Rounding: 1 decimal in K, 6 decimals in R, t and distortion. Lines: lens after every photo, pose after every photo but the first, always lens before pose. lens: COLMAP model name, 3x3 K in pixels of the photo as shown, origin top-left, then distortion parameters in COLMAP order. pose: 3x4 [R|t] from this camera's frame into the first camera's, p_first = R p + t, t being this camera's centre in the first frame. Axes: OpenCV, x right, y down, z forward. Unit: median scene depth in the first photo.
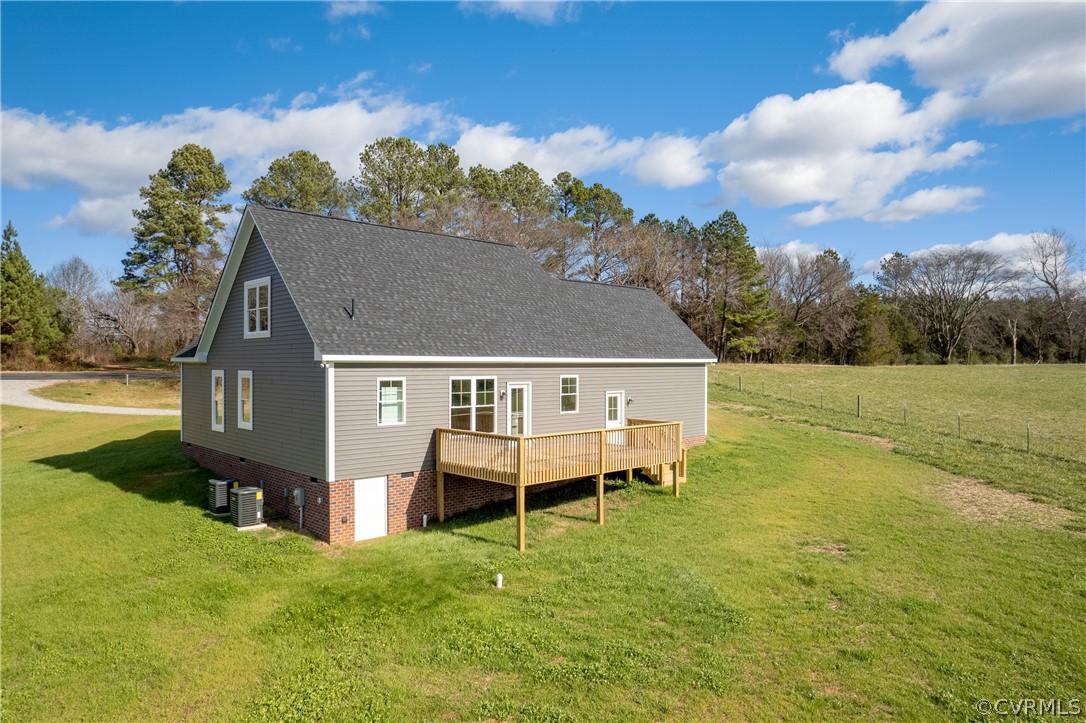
lens RADIAL K [[697.5, 0, 543.0], [0, 697.5, 361.5], [0, 0, 1]] dist [-0.075267, 0.066011]
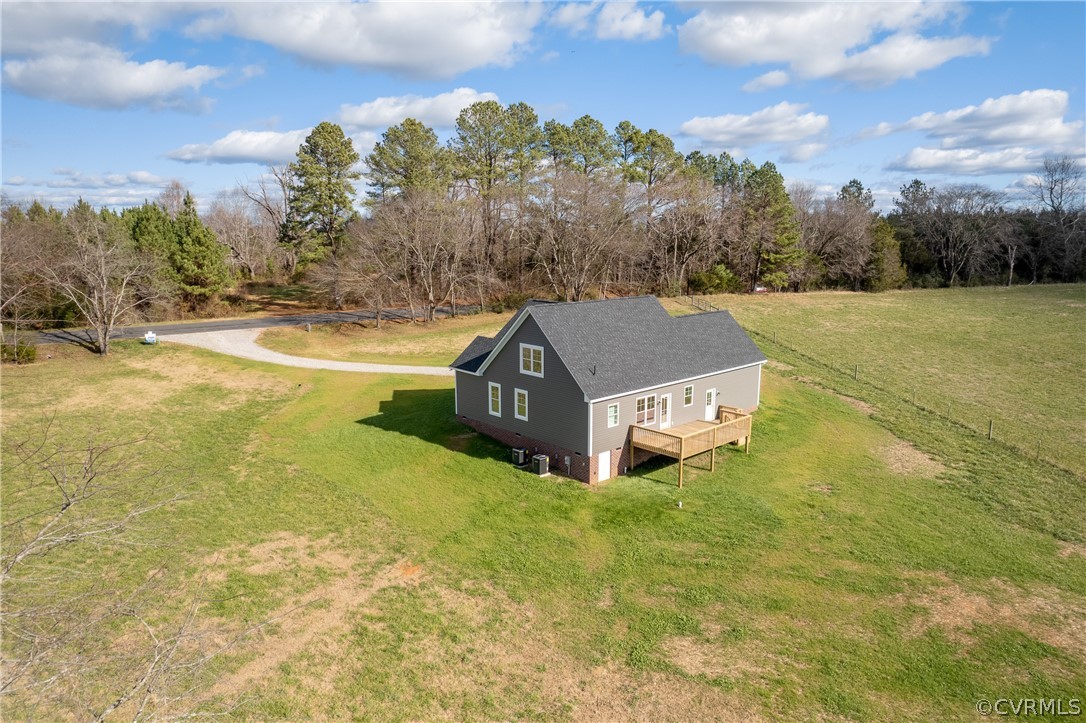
lens RADIAL K [[697.5, 0, 543.0], [0, 697.5, 361.5], [0, 0, 1]] dist [-0.075267, 0.066011]
pose [[0.999676, 0.001035, -0.025443, -0.317386], [0.003654, 0.983000, 0.183570, -0.402079], [0.025200, -0.183603, 0.982677, -0.834778]]
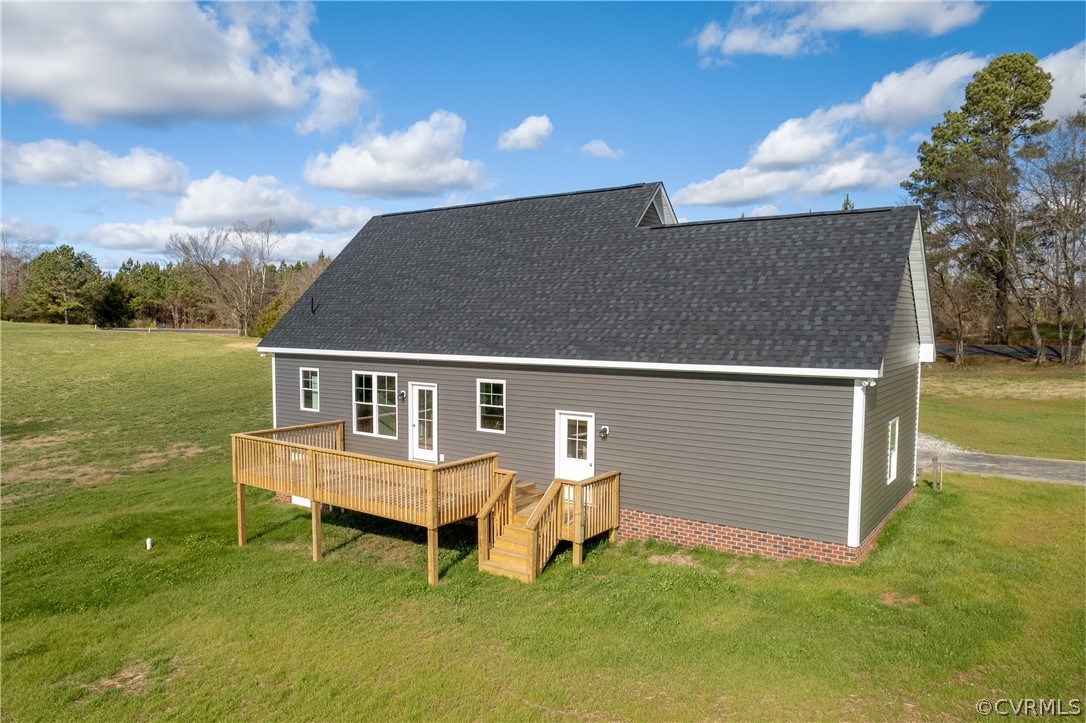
lens RADIAL K [[756.5, 0, 494.9], [0, 756.5, 363.4], [0, 0, 1]] dist [-0.050725, 0.005552]
pose [[0.149998, 0.053538, -0.987236, 0.866059], [0.000437, 0.998529, 0.054216, -0.042376], [0.988686, -0.008564, 0.149754, 0.947306]]
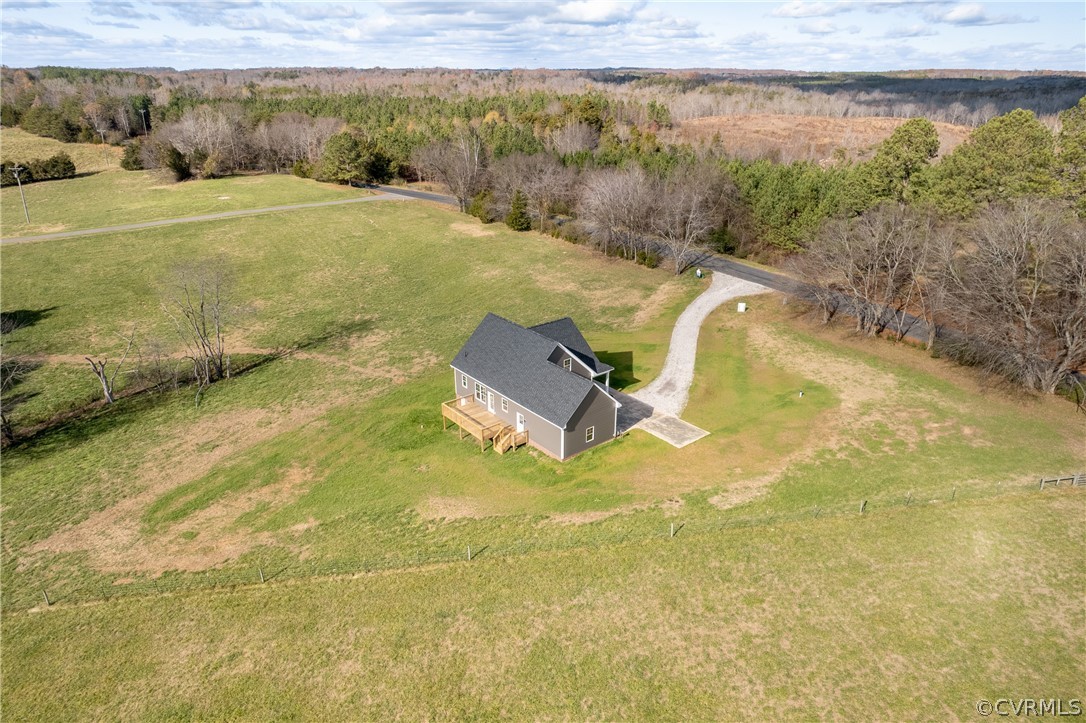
lens RADIAL K [[697.5, 0, 543.0], [0, 697.5, 361.5], [0, 0, 1]] dist [-0.075267, 0.066011]
pose [[-0.082472, 0.380957, -0.920907, 2.684620], [0.001265, 0.924094, 0.382162, -1.251705], [0.996593, 0.030352, -0.076694, 1.450227]]
